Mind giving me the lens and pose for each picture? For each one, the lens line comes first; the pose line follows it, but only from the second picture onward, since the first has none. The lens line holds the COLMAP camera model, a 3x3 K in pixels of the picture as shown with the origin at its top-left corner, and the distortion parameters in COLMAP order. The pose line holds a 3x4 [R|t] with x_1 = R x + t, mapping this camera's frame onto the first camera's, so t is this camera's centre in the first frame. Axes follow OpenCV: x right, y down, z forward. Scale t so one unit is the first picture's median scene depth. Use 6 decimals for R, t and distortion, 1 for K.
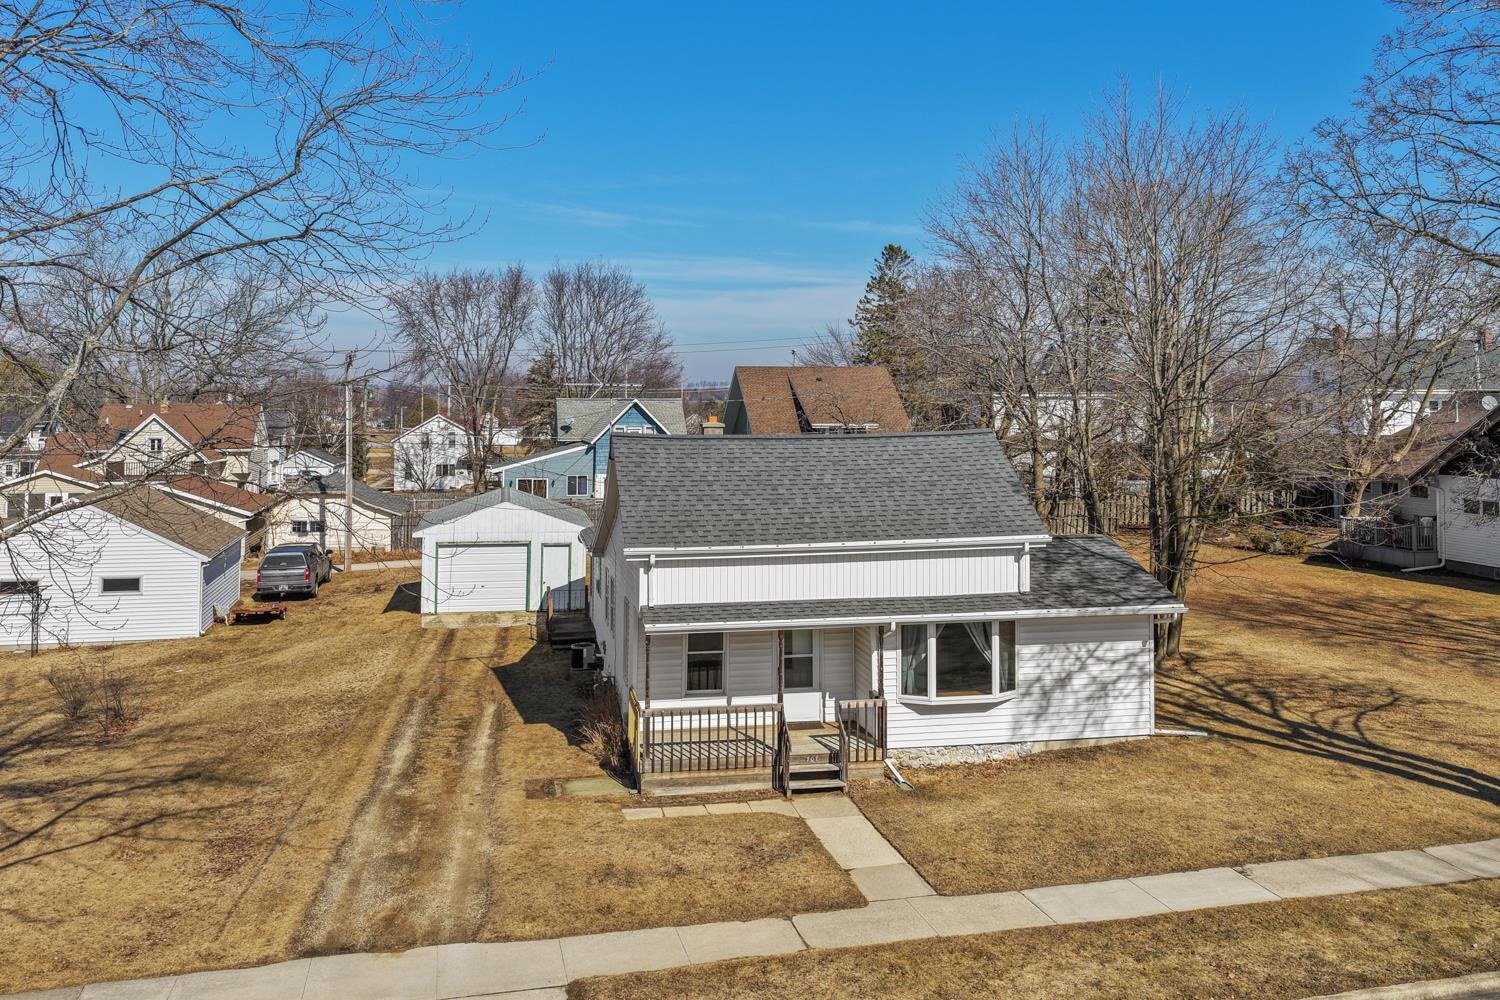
lens RADIAL K [[1241.2, 0, 755.3], [0, 1241.2, 388.0], [0, 0, 1]] dist [-0.000502, 0.005984]
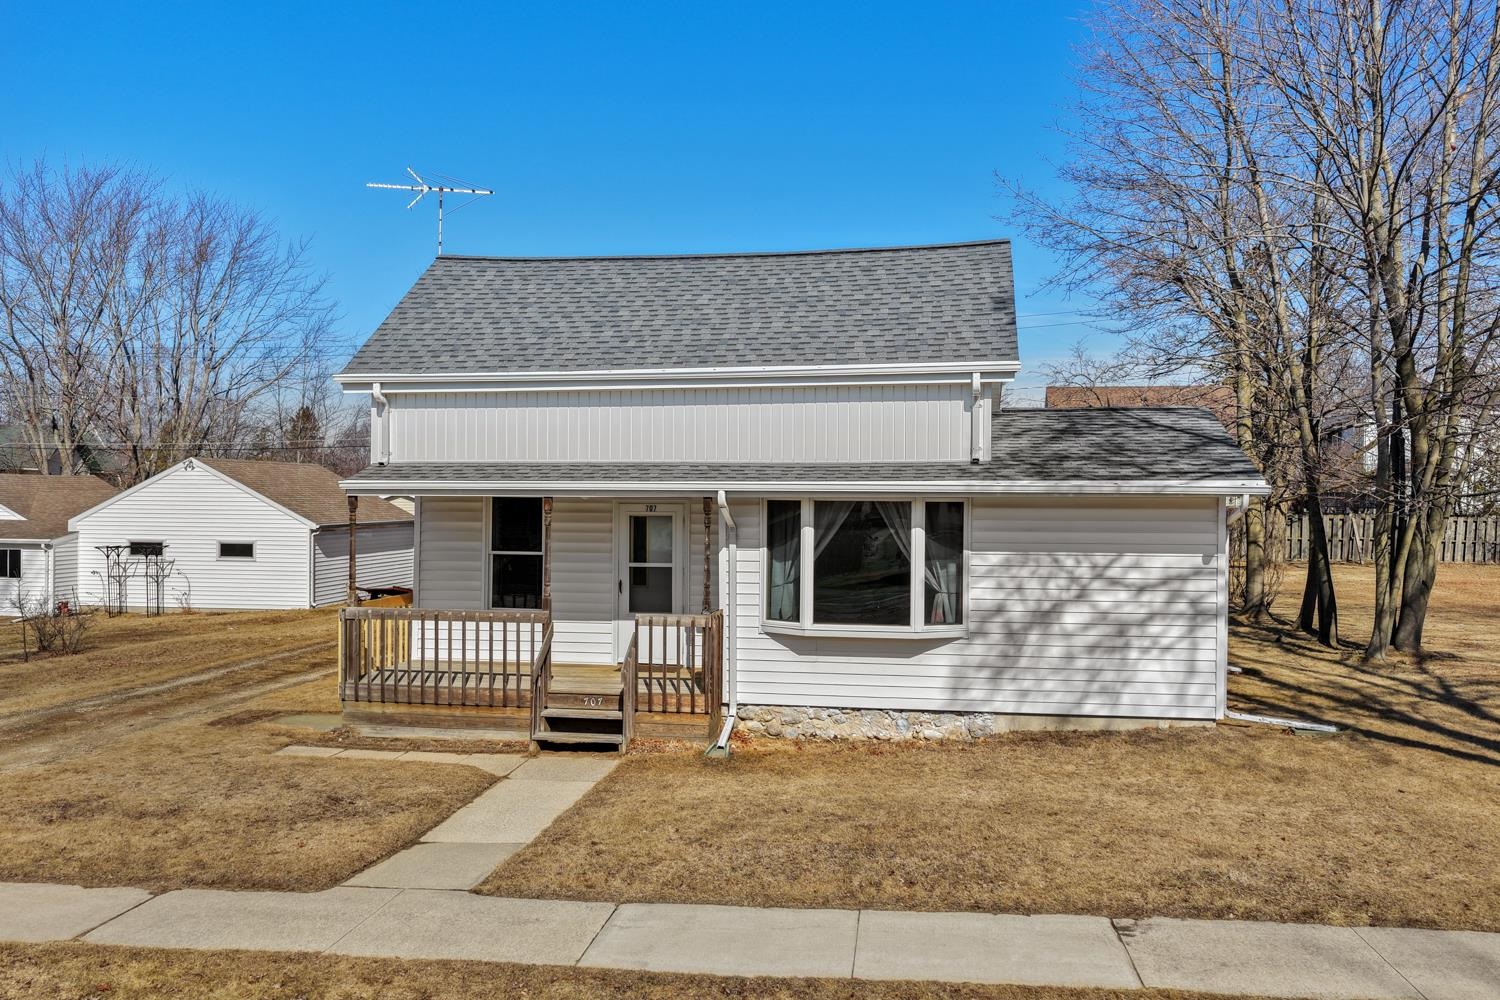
lens RADIAL K [[1225.8, 0, 793.2], [0, 1225.8, 525.2], [0, 0, 1]] dist [0.001712, -0.000253]
pose [[0.944343, 0.011847, -0.328750, 0.325964], [-0.000508, 0.999403, 0.034556, 0.173246], [0.328963, -0.032466, 0.943785, 0.412918]]
